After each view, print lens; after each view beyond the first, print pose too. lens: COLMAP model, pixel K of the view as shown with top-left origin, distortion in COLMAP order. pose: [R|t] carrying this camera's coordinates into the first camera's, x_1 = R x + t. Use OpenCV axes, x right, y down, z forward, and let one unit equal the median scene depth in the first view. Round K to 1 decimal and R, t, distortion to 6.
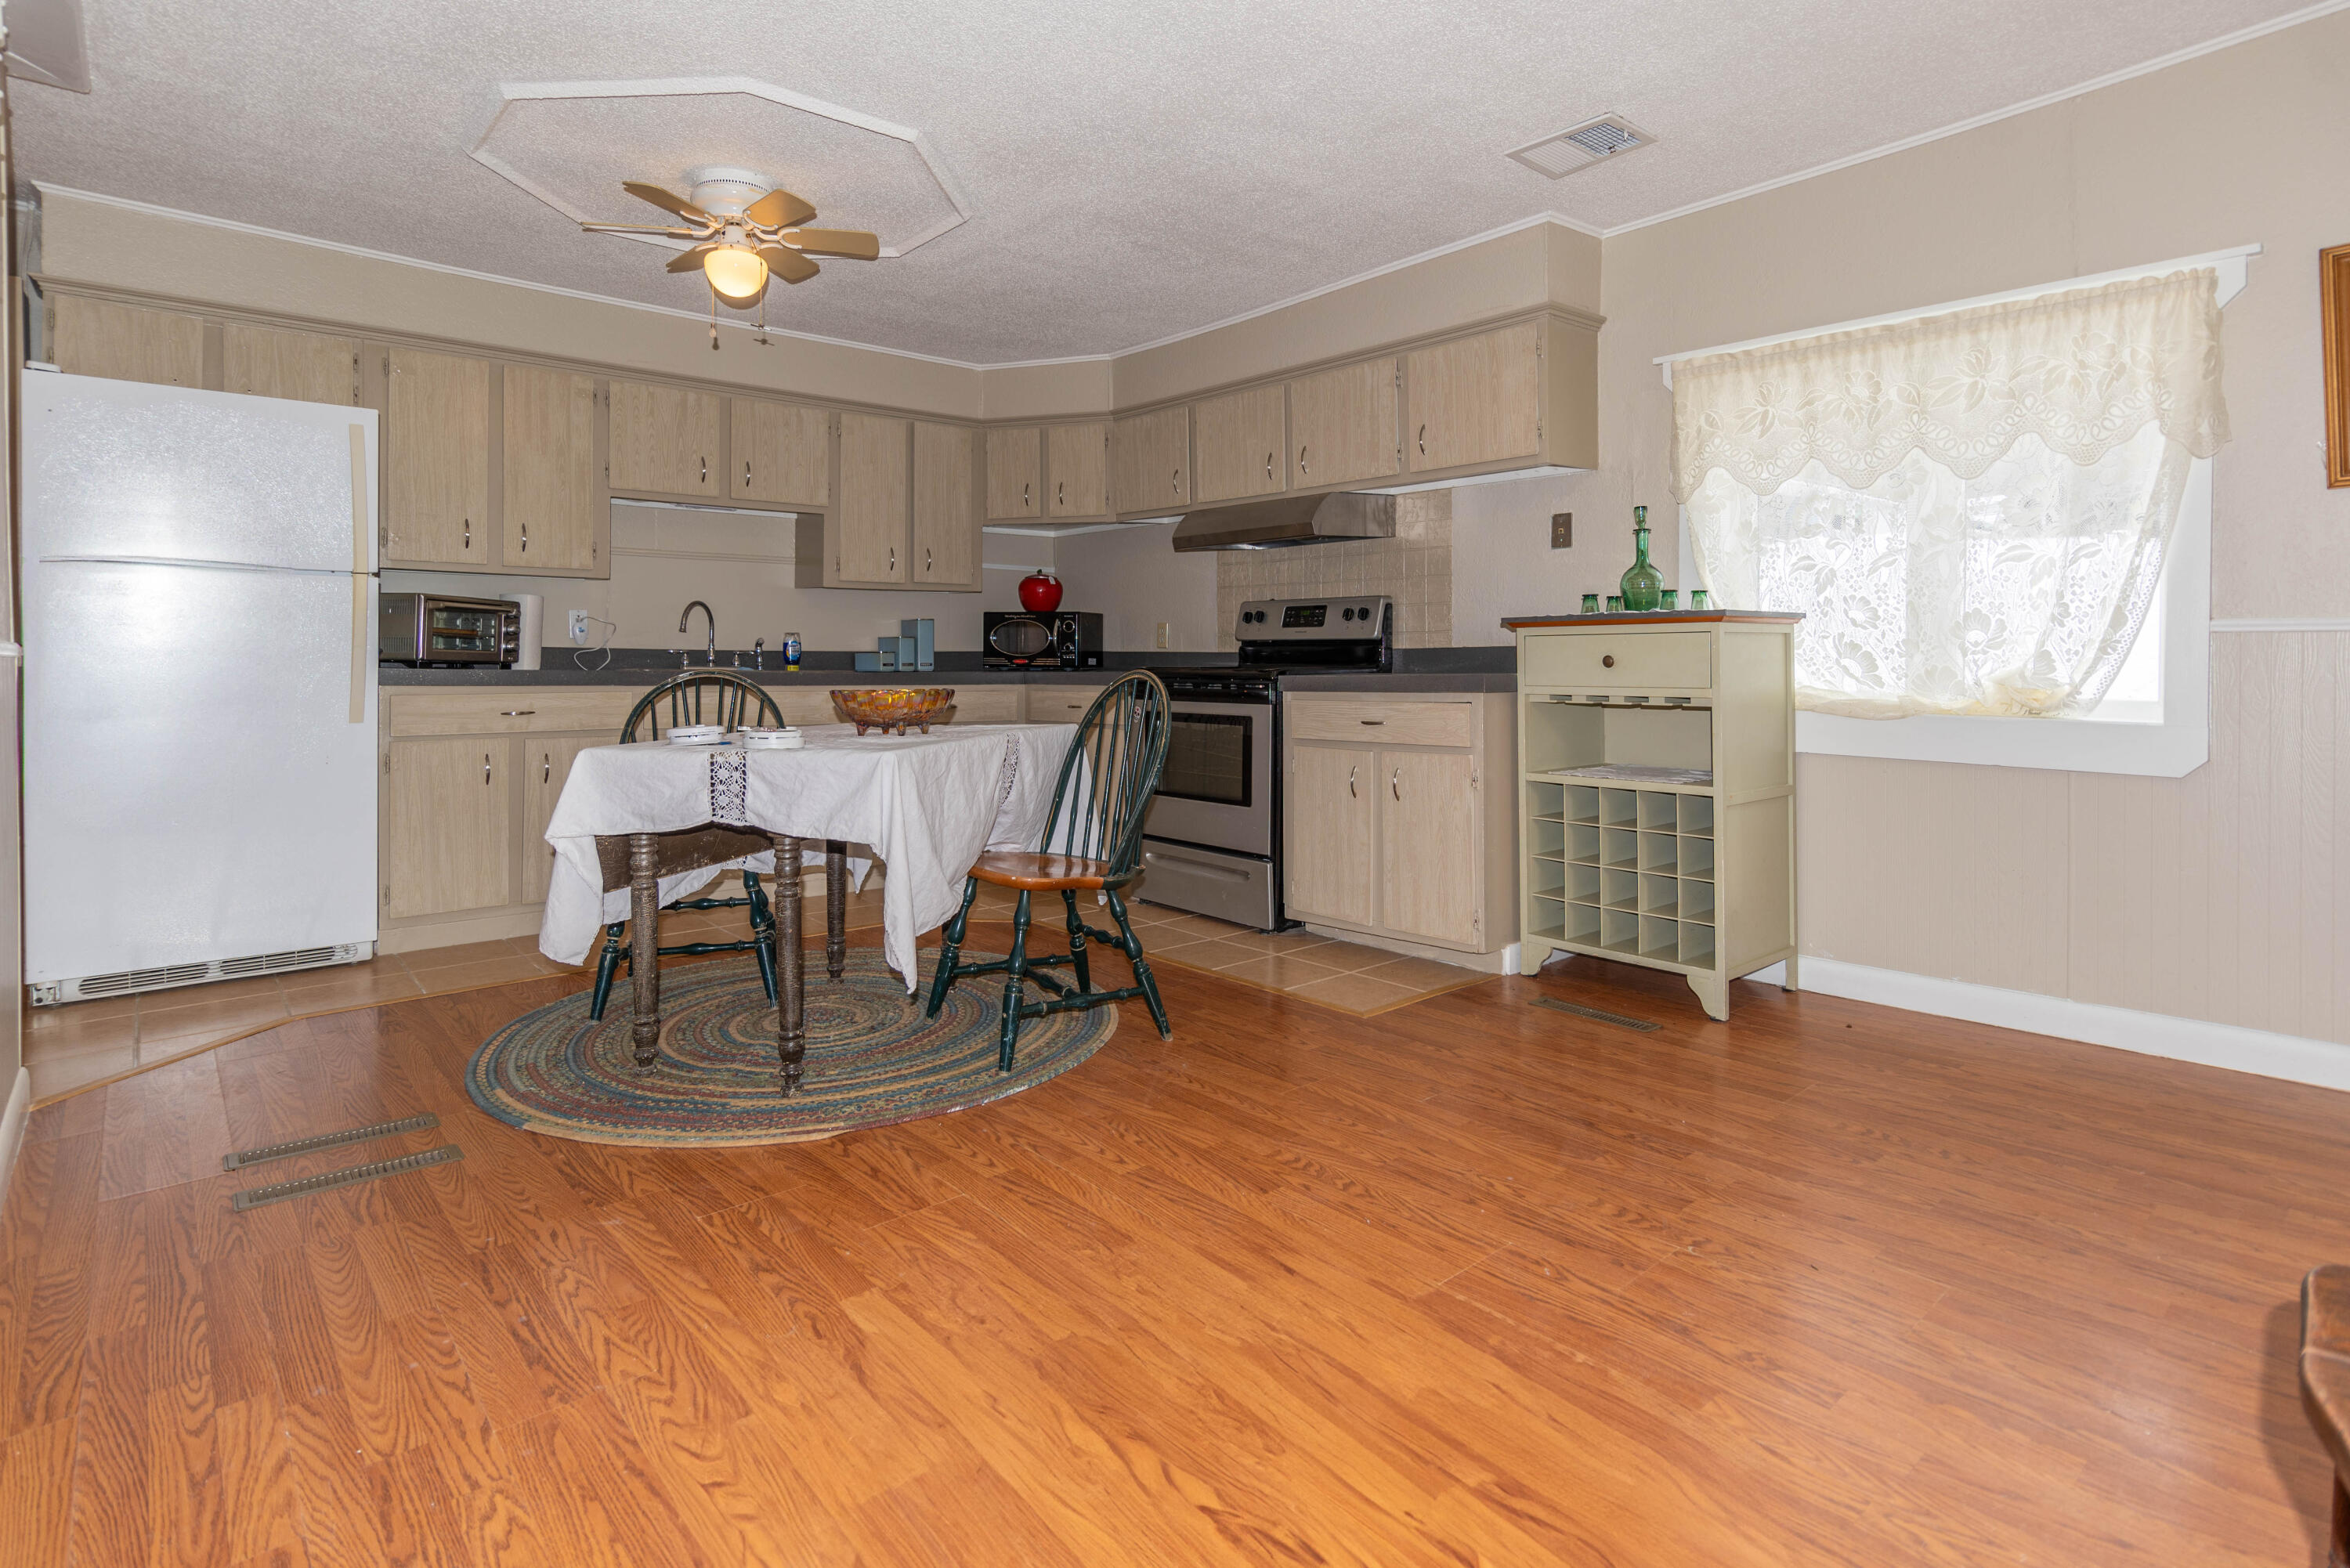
lens RADIAL K [[1195.1, 0, 1177.0], [0, 1195.1, 655.5], [0, 0, 1]] dist [0.002207, -0.000312]
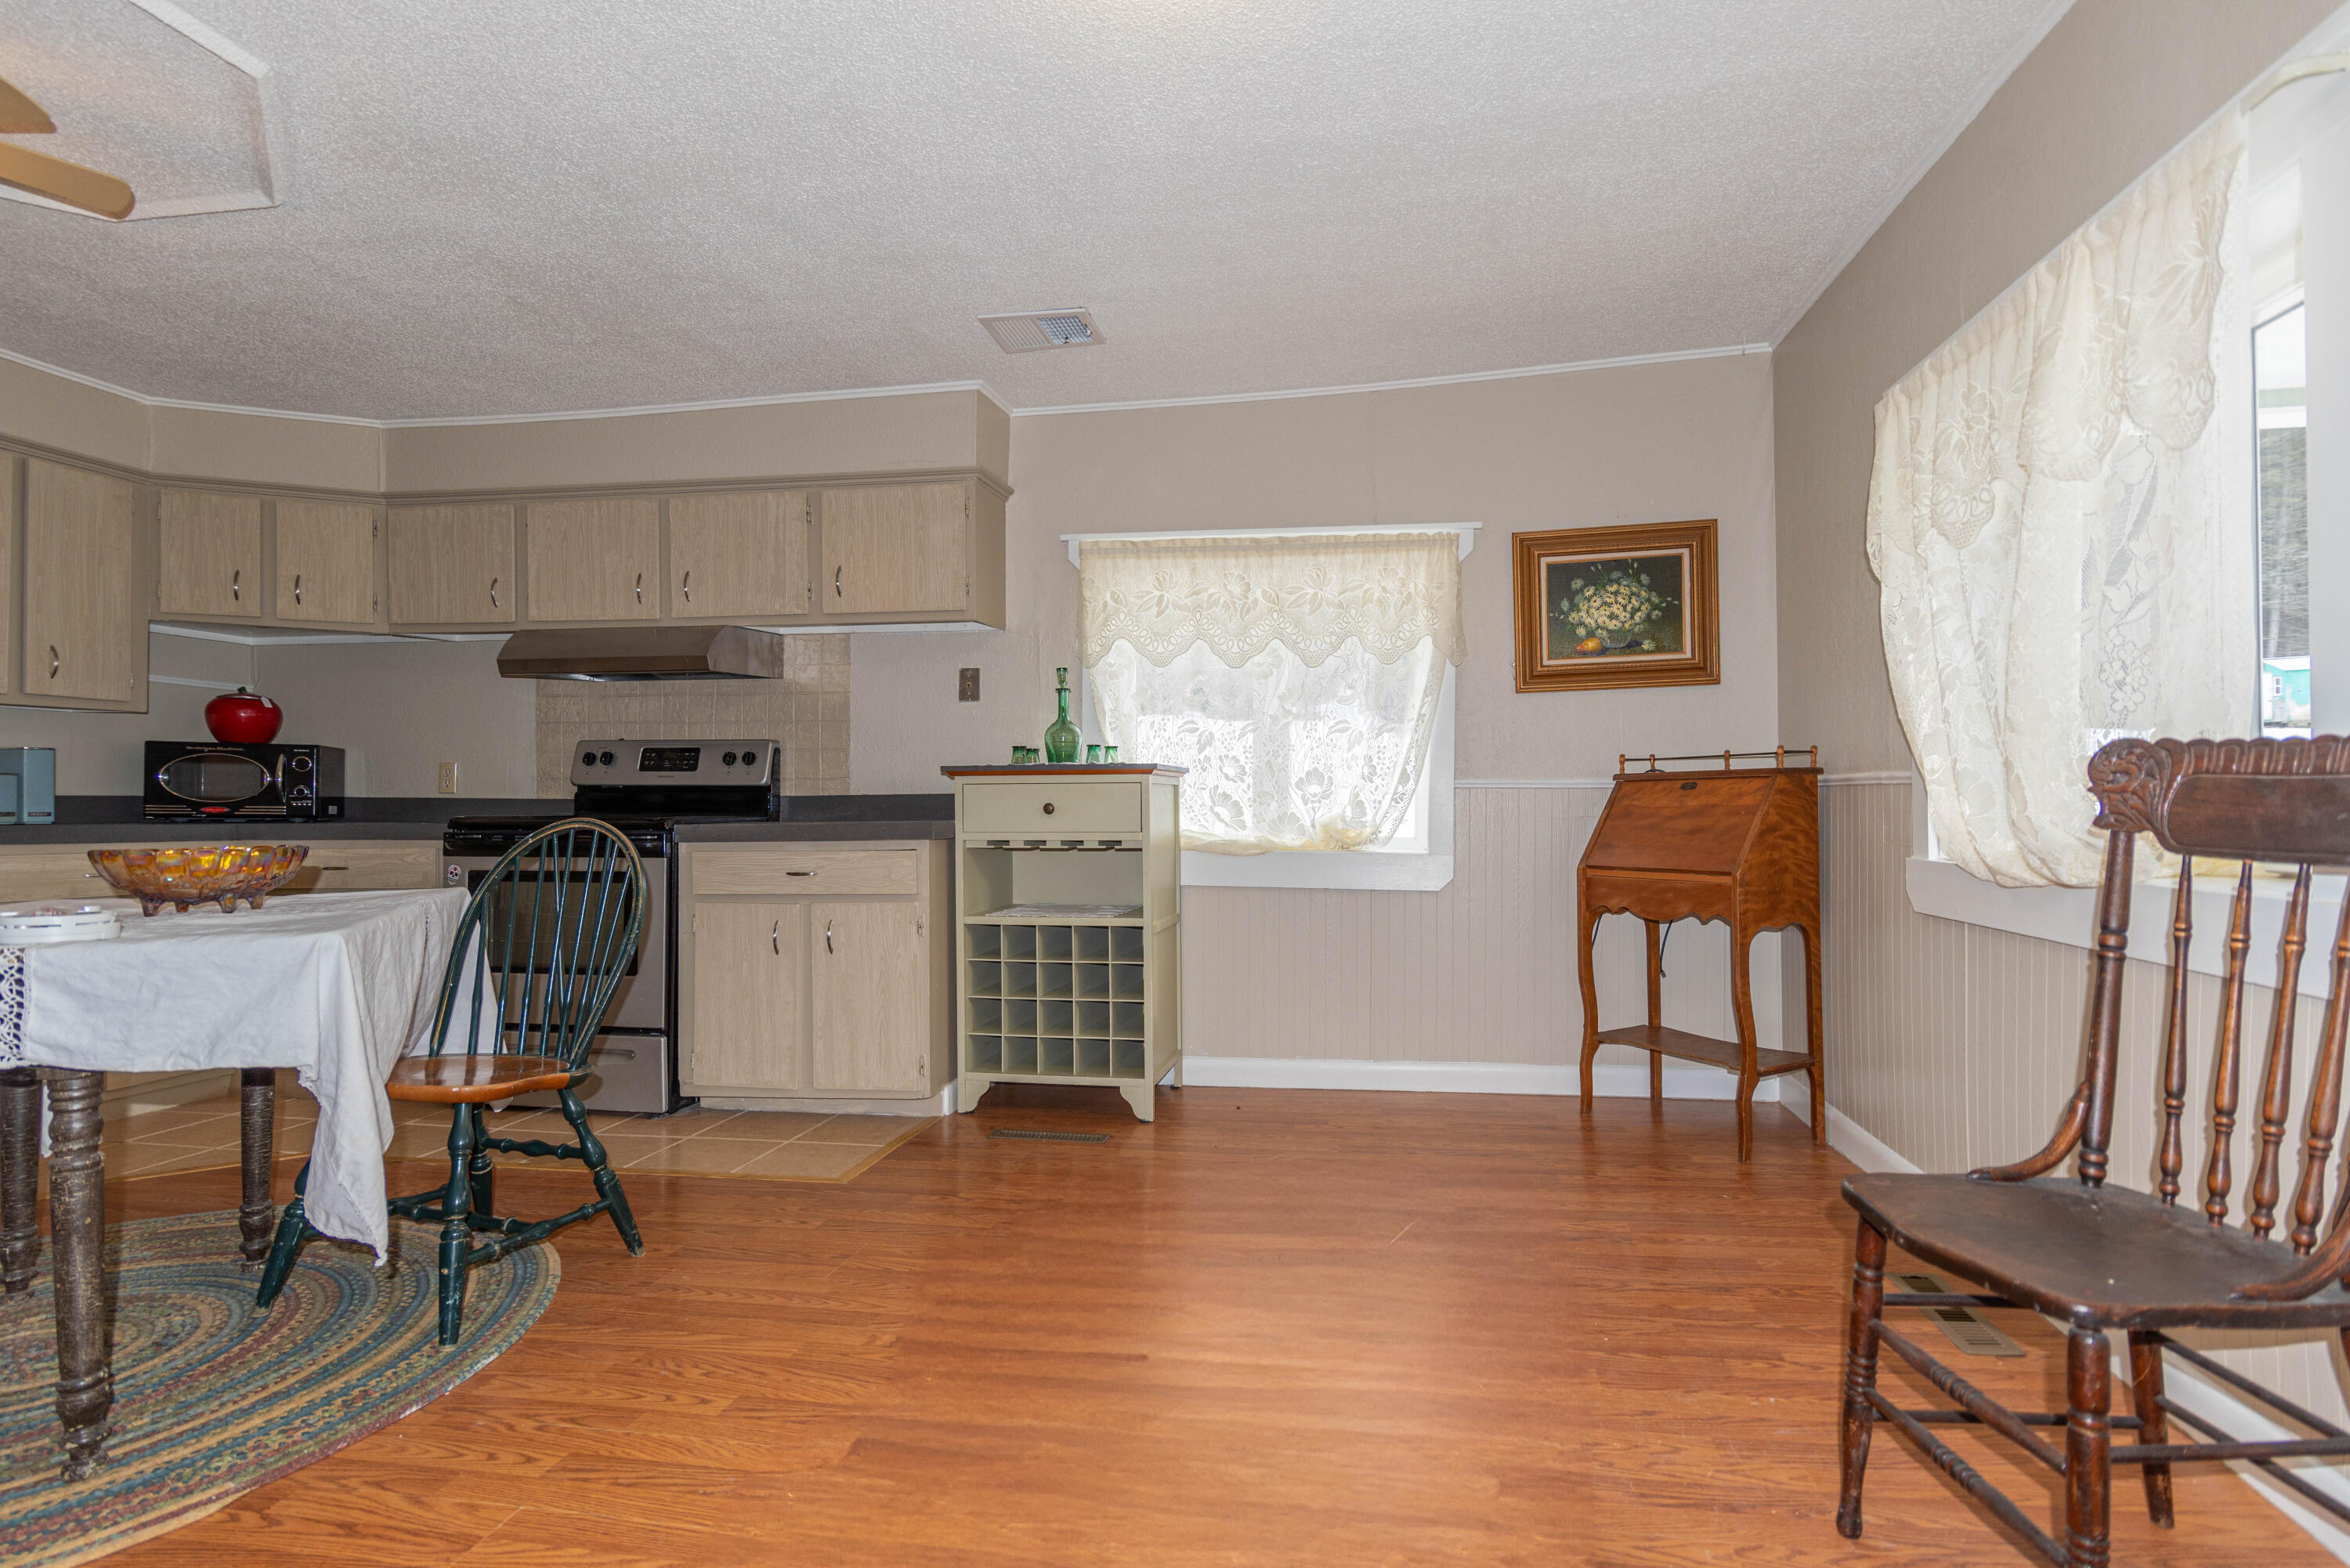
lens RADIAL K [[1163.3, 0, 1213.9], [0, 1163.3, 794.8], [0, 0, 1]] dist [0.001562, 0.000103]
pose [[0.769738, 0.008371, 0.638305, -0.185107], [-0.002287, 0.999944, -0.010356, 0.002845], [-0.638356, 0.006512, 0.769714, 0.086357]]
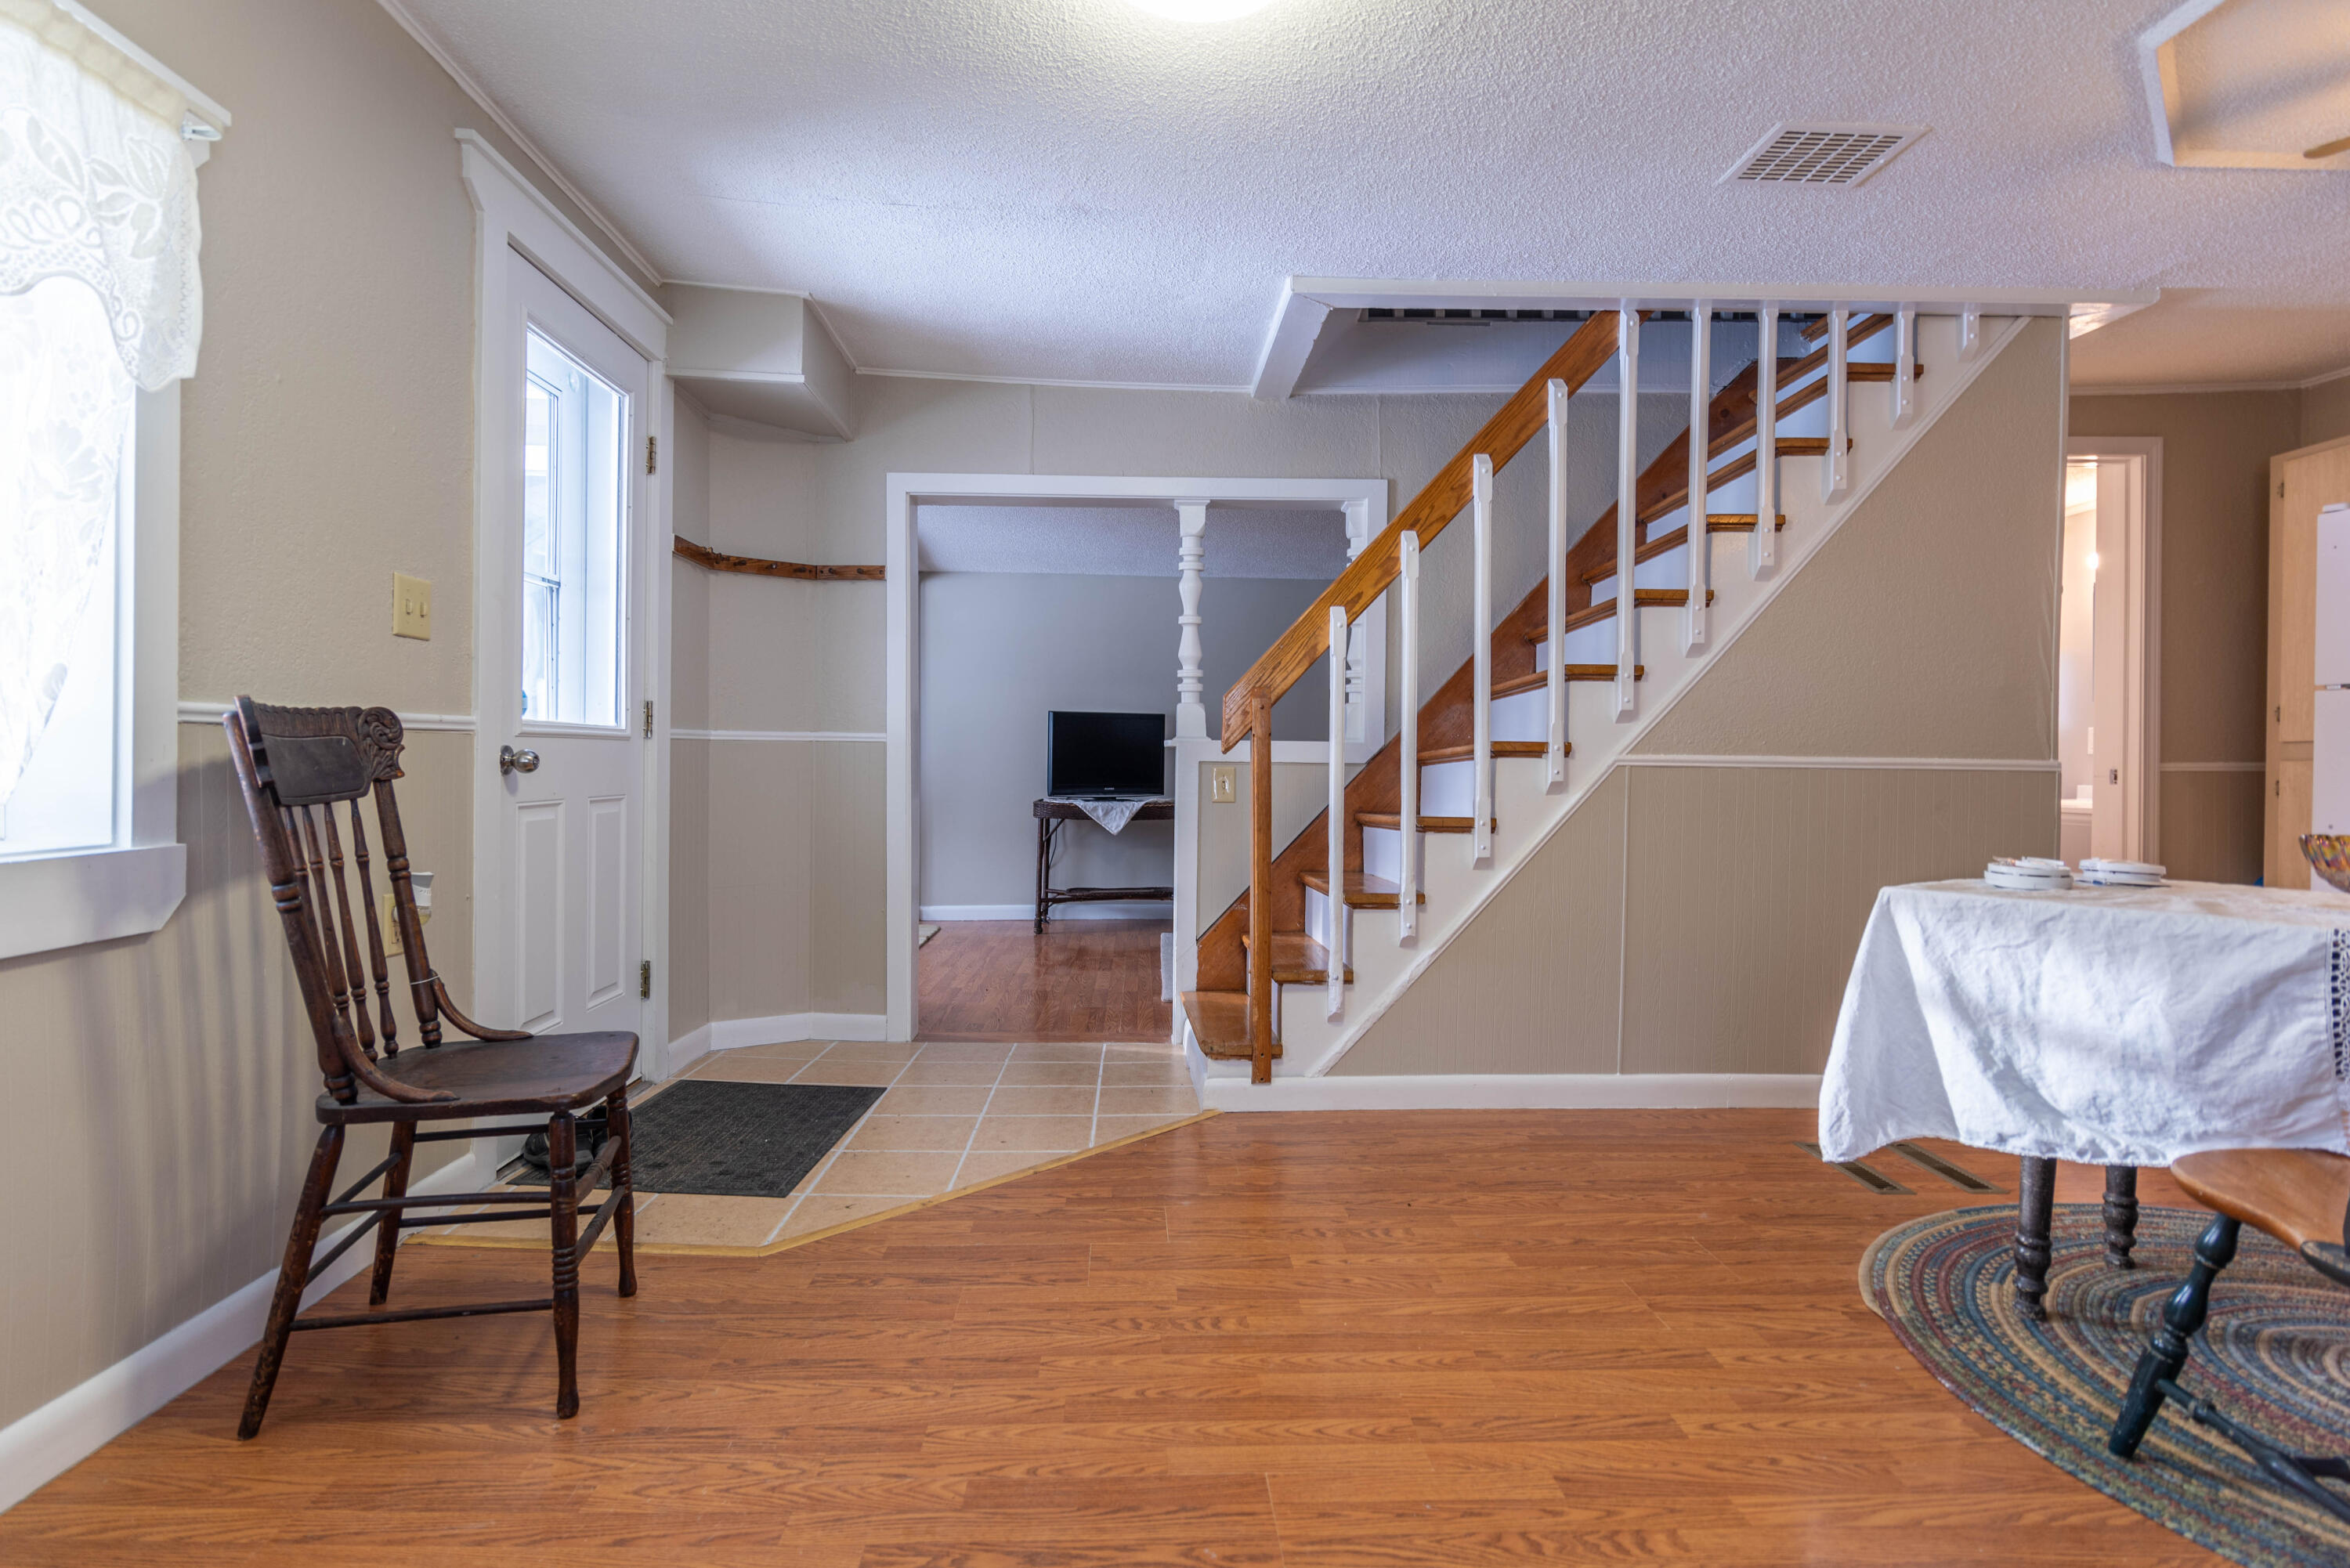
lens RADIAL K [[1201.7, 0, 1202.1], [0, 1201.7, 777.5], [0, 0, 1]] dist [0.000941, -0.000085]
pose [[-0.611192, 0.008950, -0.791432, 0.479745], [-0.011766, 0.999723, 0.020392, -0.006167], [0.791395, 0.021776, -0.610917, 0.753398]]
